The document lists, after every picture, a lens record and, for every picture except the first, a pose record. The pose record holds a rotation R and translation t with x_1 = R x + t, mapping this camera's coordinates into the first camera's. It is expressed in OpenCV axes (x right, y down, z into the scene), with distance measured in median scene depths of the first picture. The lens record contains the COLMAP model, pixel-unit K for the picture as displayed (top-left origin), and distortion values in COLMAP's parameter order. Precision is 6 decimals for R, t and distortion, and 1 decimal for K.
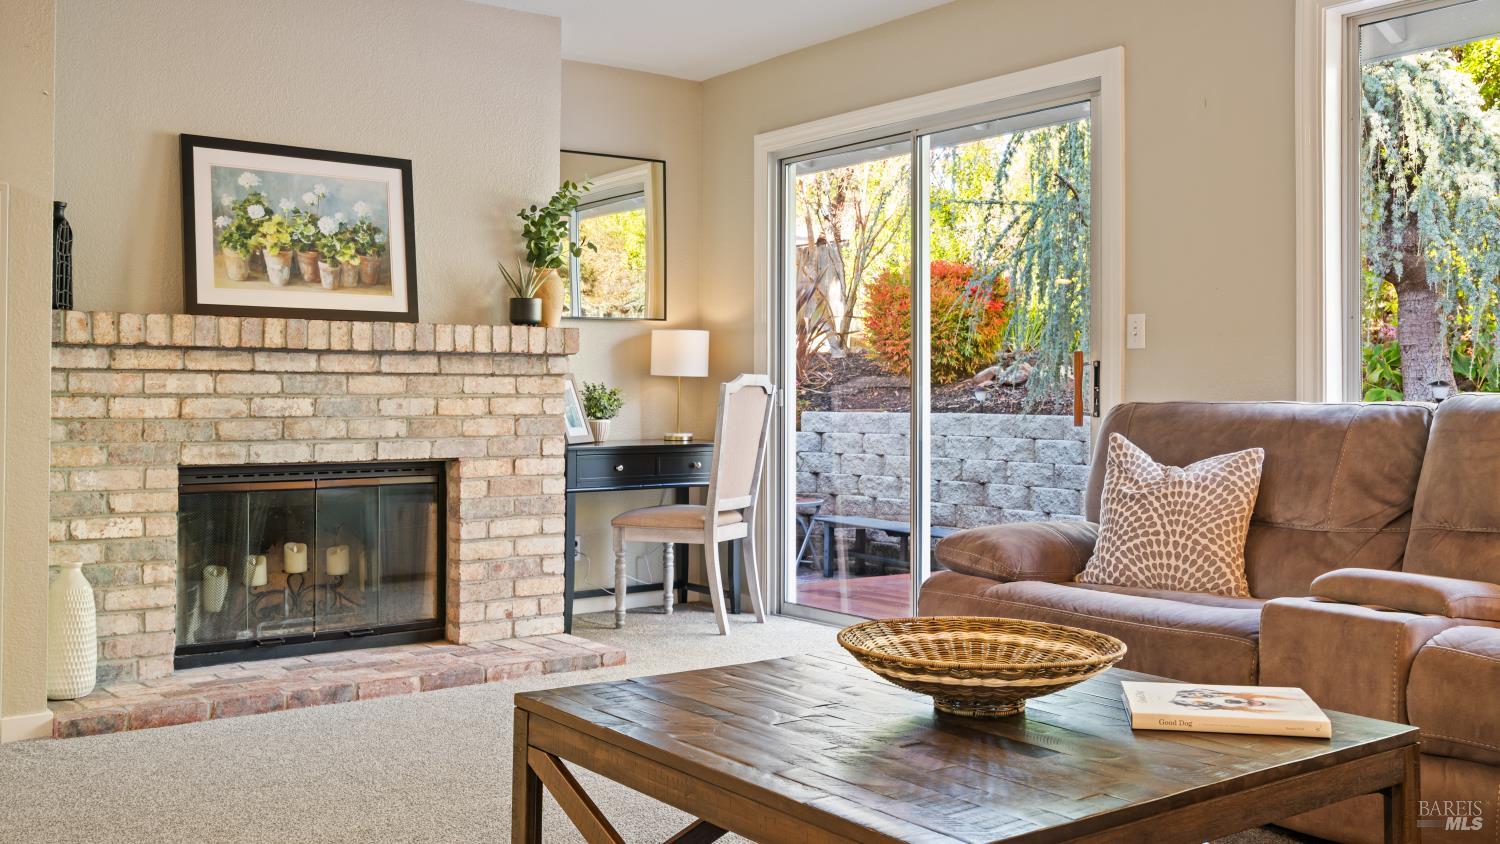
lens RADIAL K [[1404.4, 0, 751.2], [0, 1404.4, 377.7], [0, 0, 1]] dist [0.020830, 0.001439]
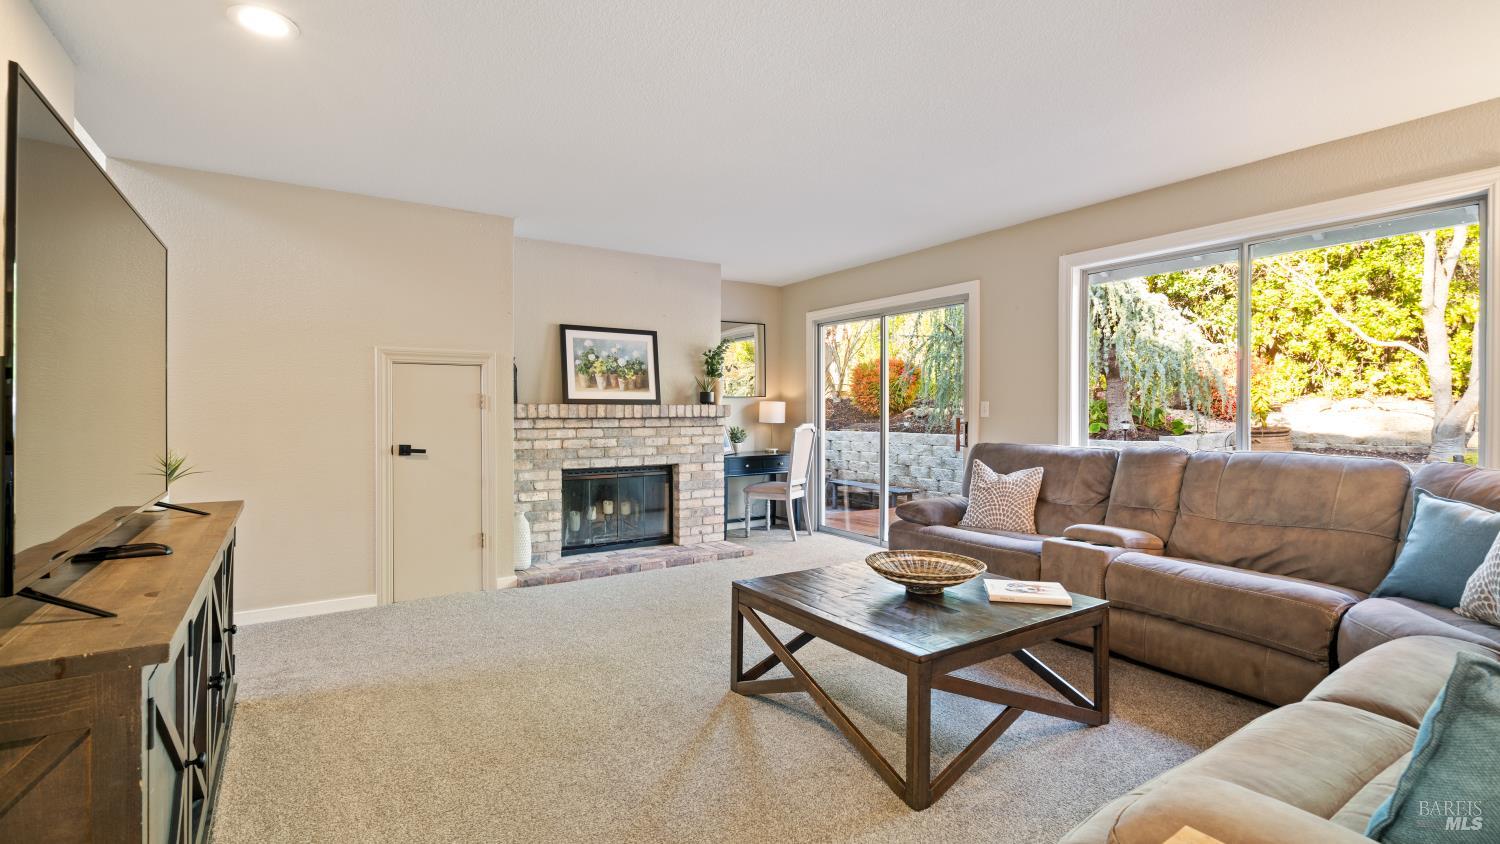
lens RADIAL K [[680.7, 0, 750.0], [0, 680.7, 422.0], [0, 0, 1]] dist [-0.000574, 0.000066]
pose [[0.998571, -0.001864, -0.053405, -0.036143], [0.003513, 0.999520, 0.030794, -0.044374], [0.053322, -0.030938, 0.998098, -0.086057]]
